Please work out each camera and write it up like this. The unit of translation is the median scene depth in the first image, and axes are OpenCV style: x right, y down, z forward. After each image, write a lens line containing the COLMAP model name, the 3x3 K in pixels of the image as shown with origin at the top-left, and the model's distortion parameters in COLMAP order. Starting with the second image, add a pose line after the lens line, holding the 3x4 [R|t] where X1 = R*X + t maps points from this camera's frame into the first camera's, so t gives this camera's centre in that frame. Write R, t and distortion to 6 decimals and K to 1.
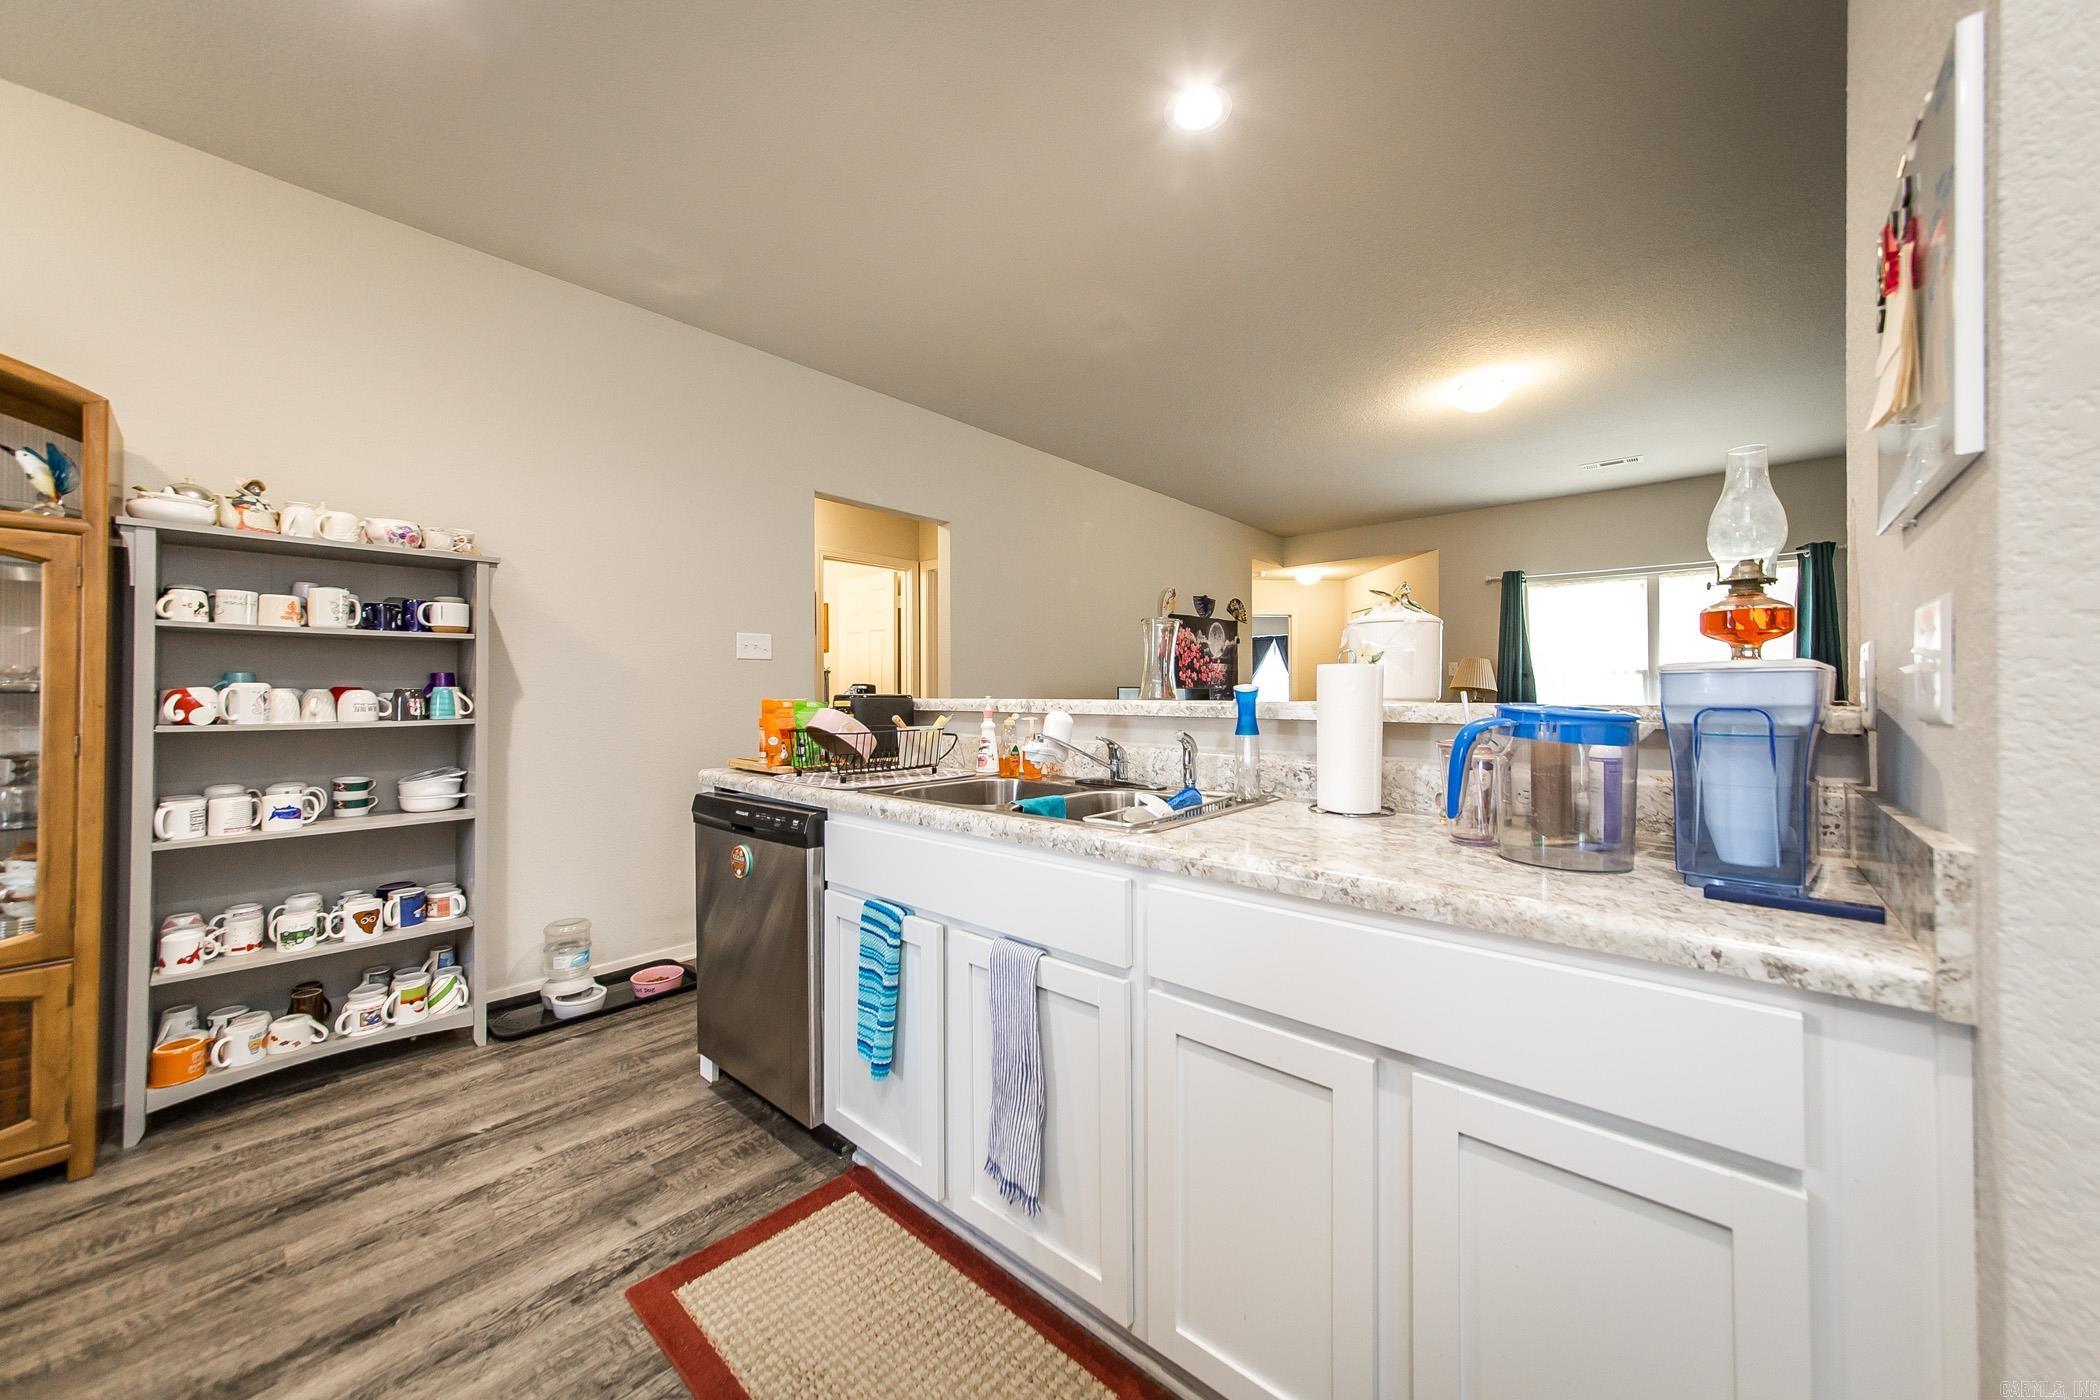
lens RADIAL K [[749.2, 0, 1041.0], [0, 749.2, 686.3], [0, 0, 1]] dist [-0.000784, -0.000068]
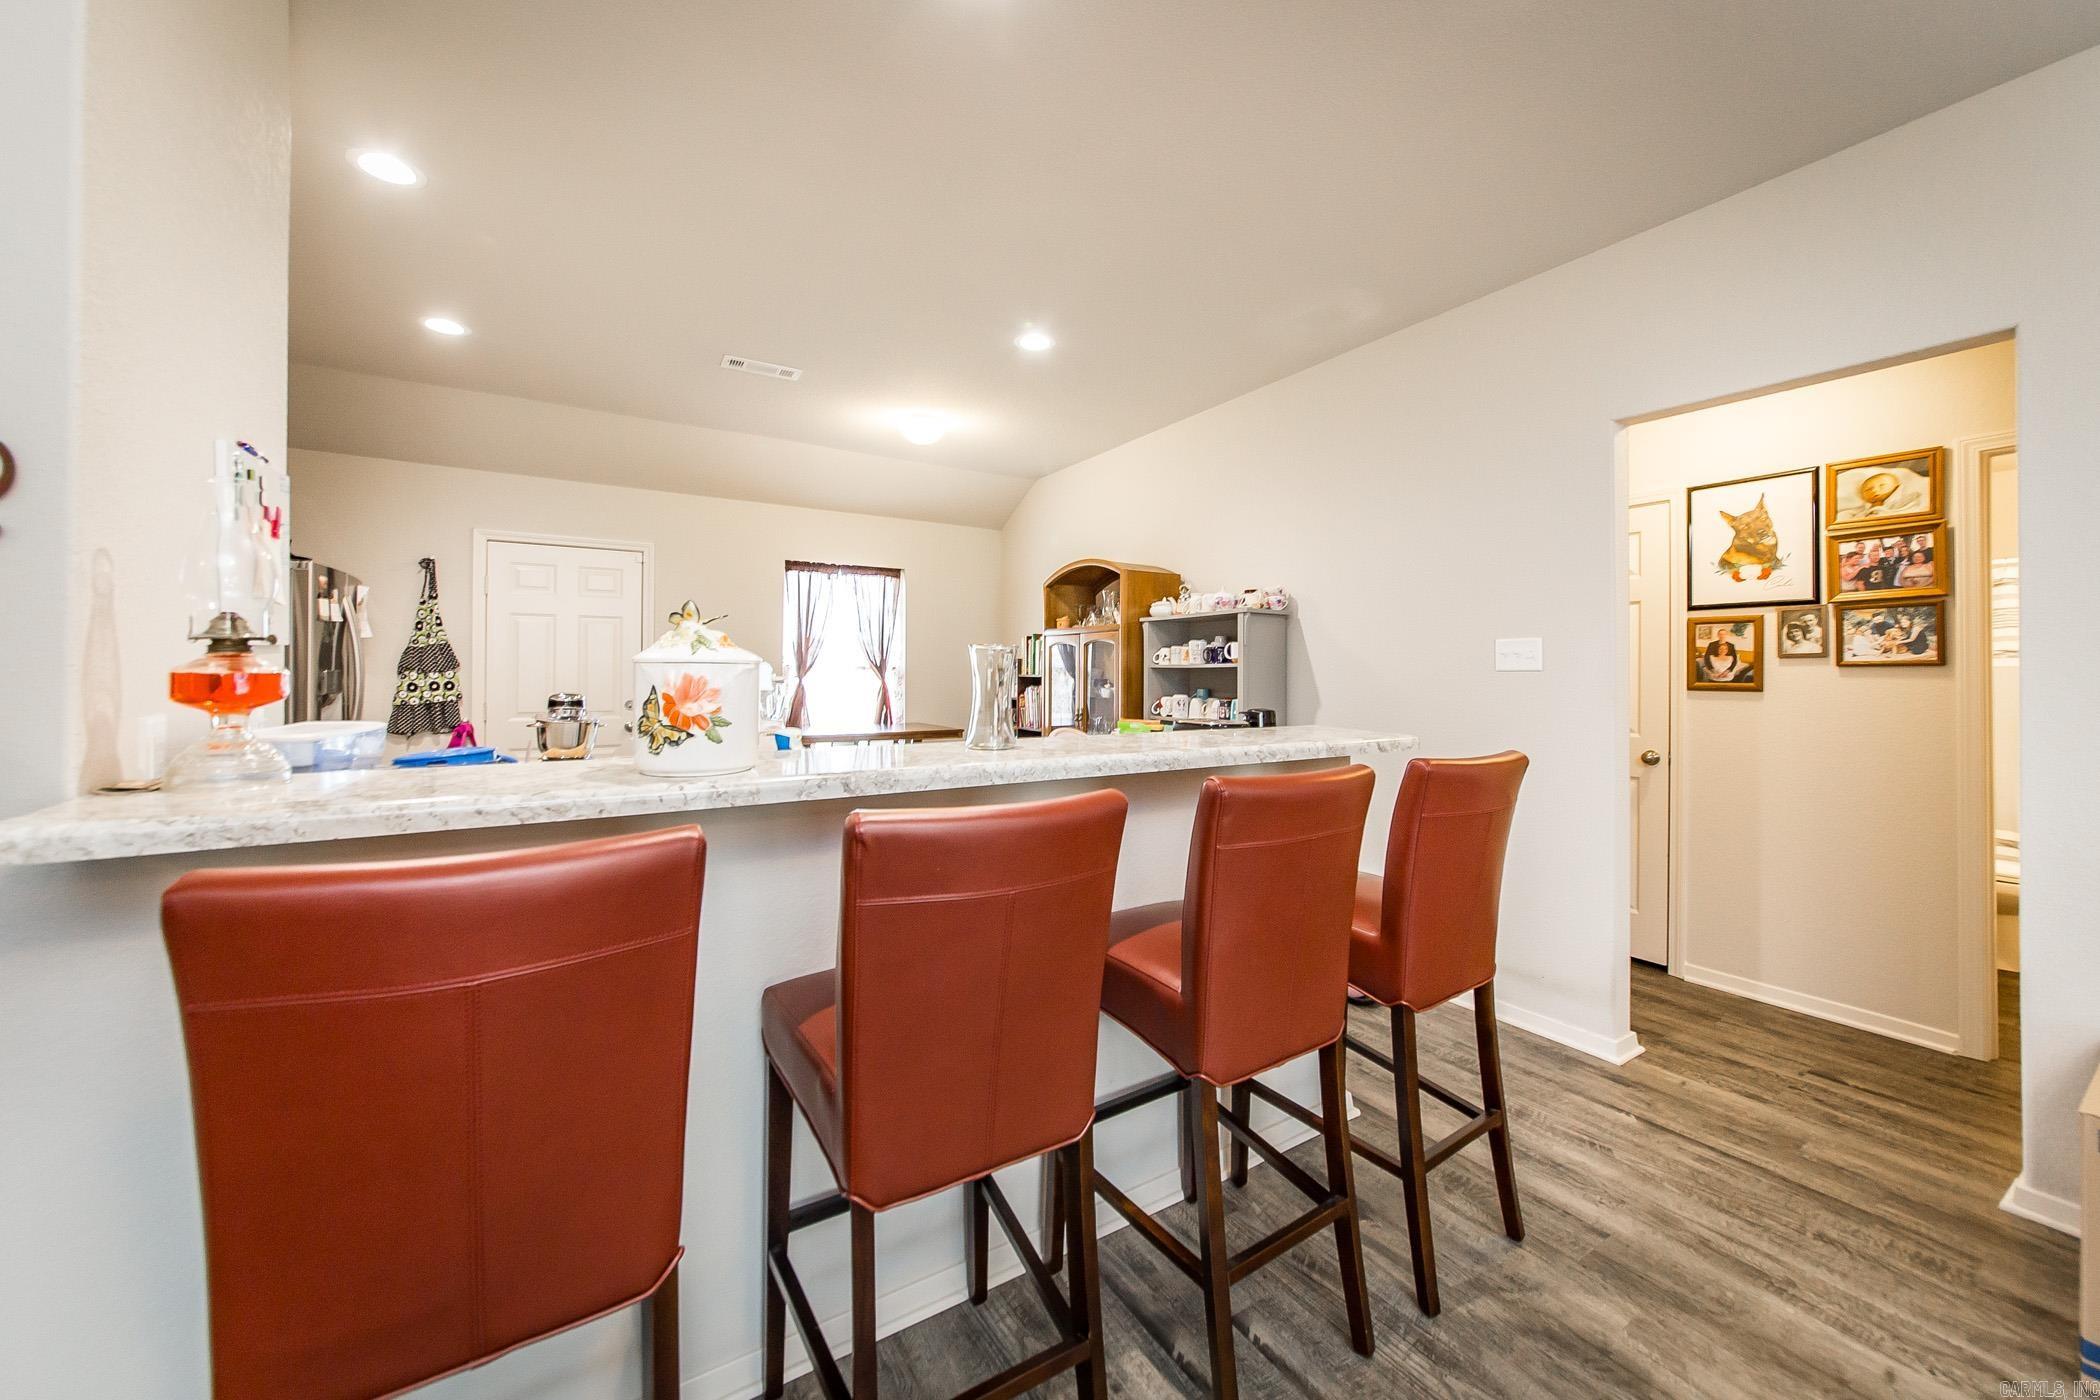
lens RADIAL K [[782.1, 0, 1062.9], [0, 782.1, 673.9], [0, 0, 1]] dist [-0.000430, -0.000038]
pose [[-0.269078, -0.001461, -0.963117, 1.068811], [0.004102, 0.999988, -0.002663, -0.061938], [0.963110, -0.004667, -0.269069, 1.469550]]
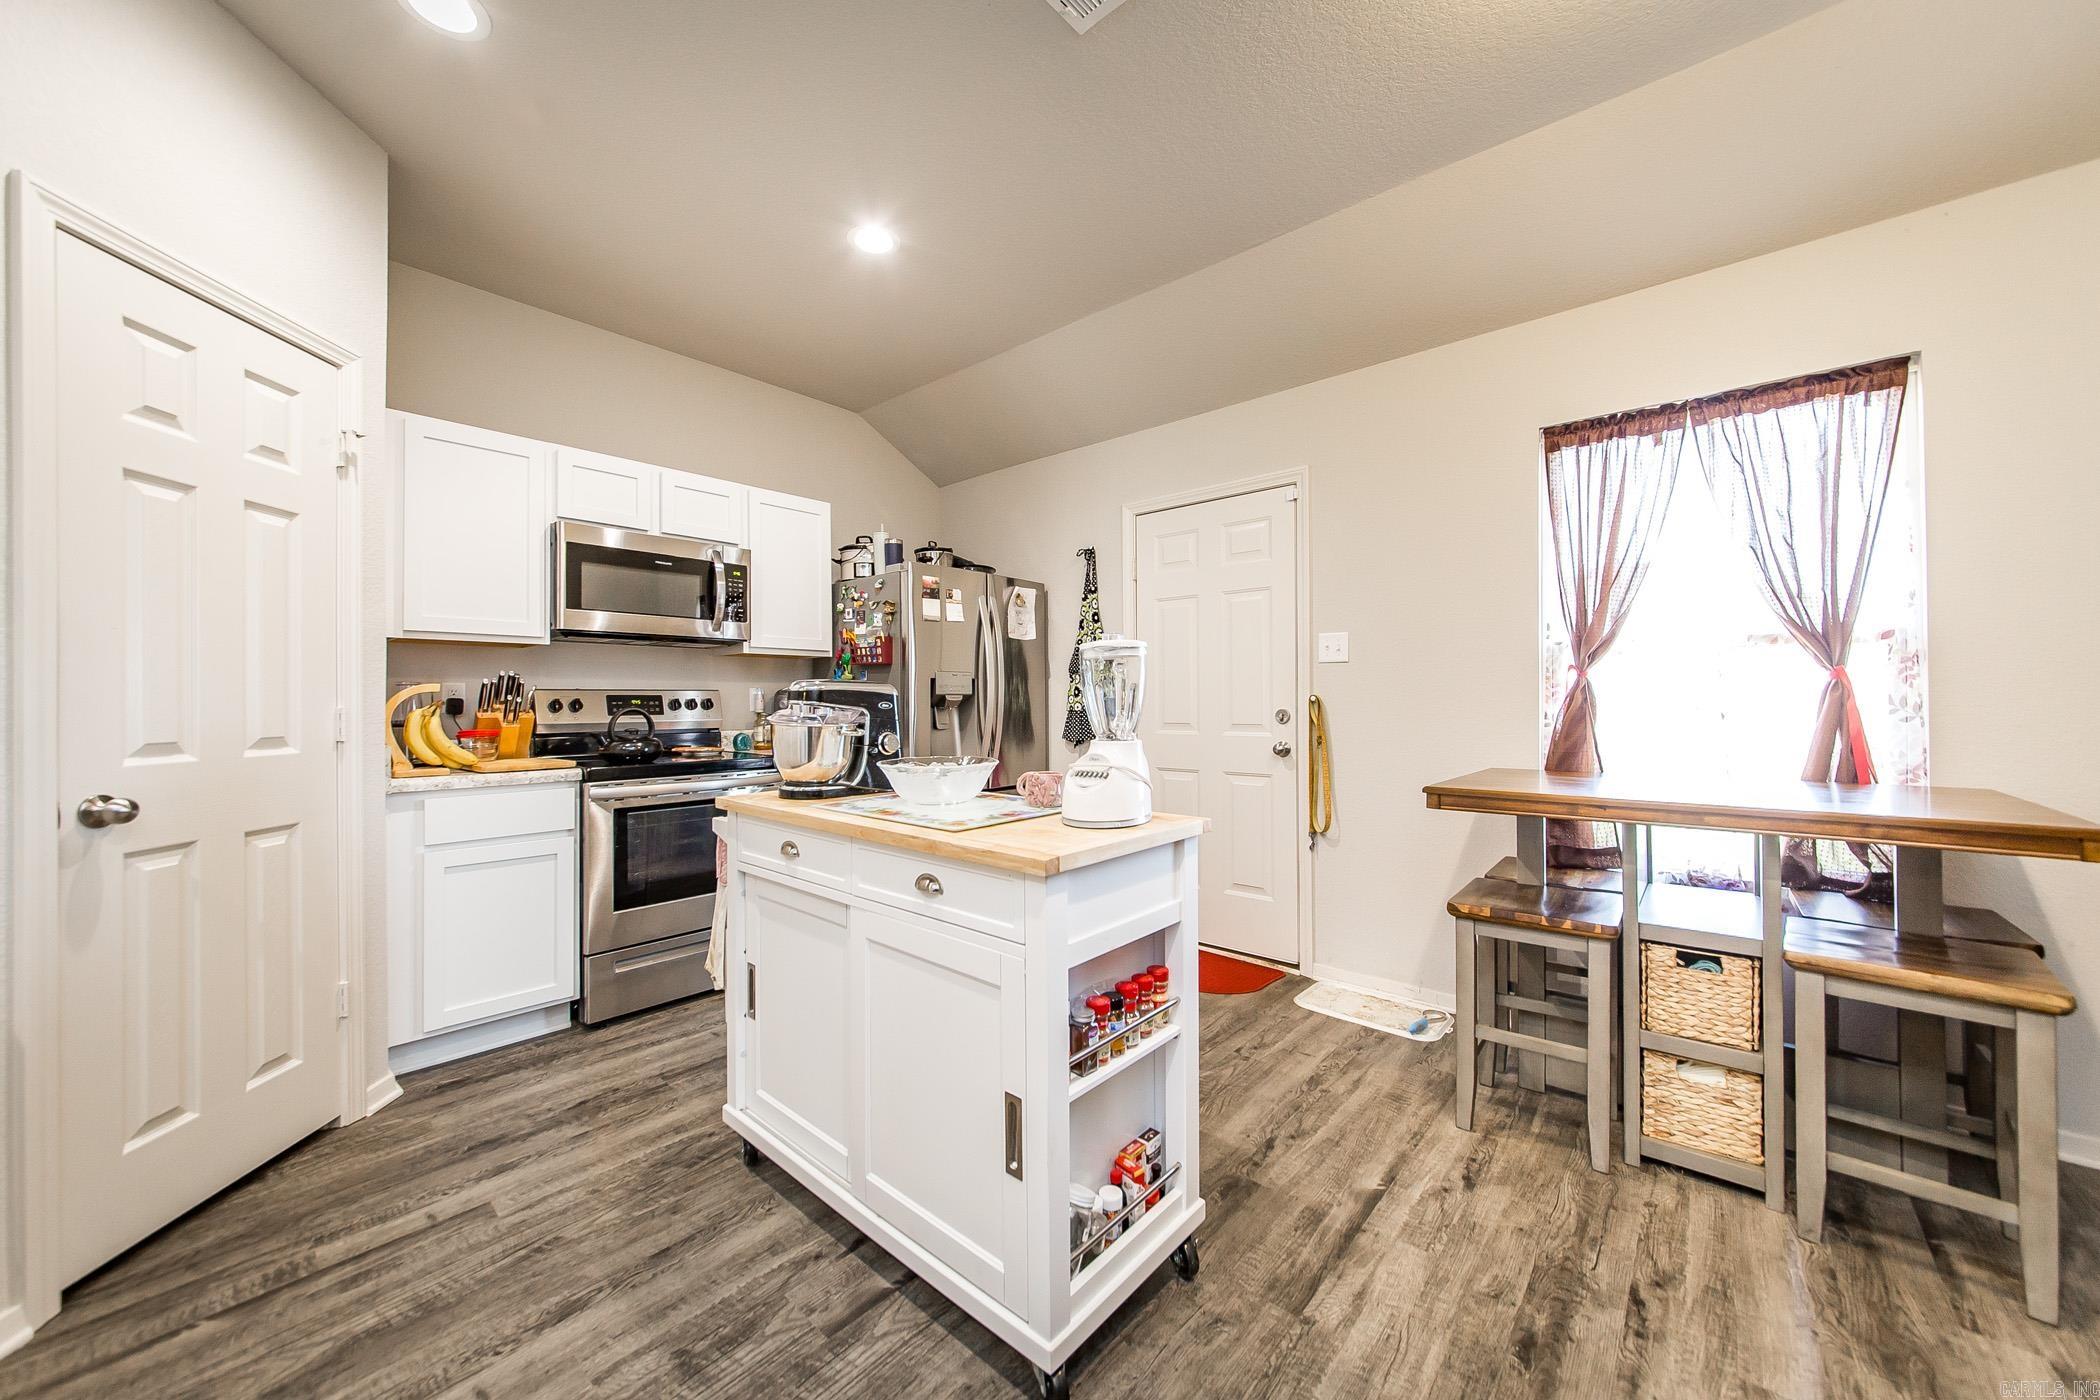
lens RADIAL K [[756.4, 0, 1050.0], [0, 756.4, 700.0], [0, 0, 1]] dist [-0.000776, 0.000055]
pose [[-0.999855, 0.004165, -0.016538, -0.628450], [0.004335, 0.999938, -0.010288, 0.011246], [0.016494, -0.010358, -0.999810, 1.031360]]
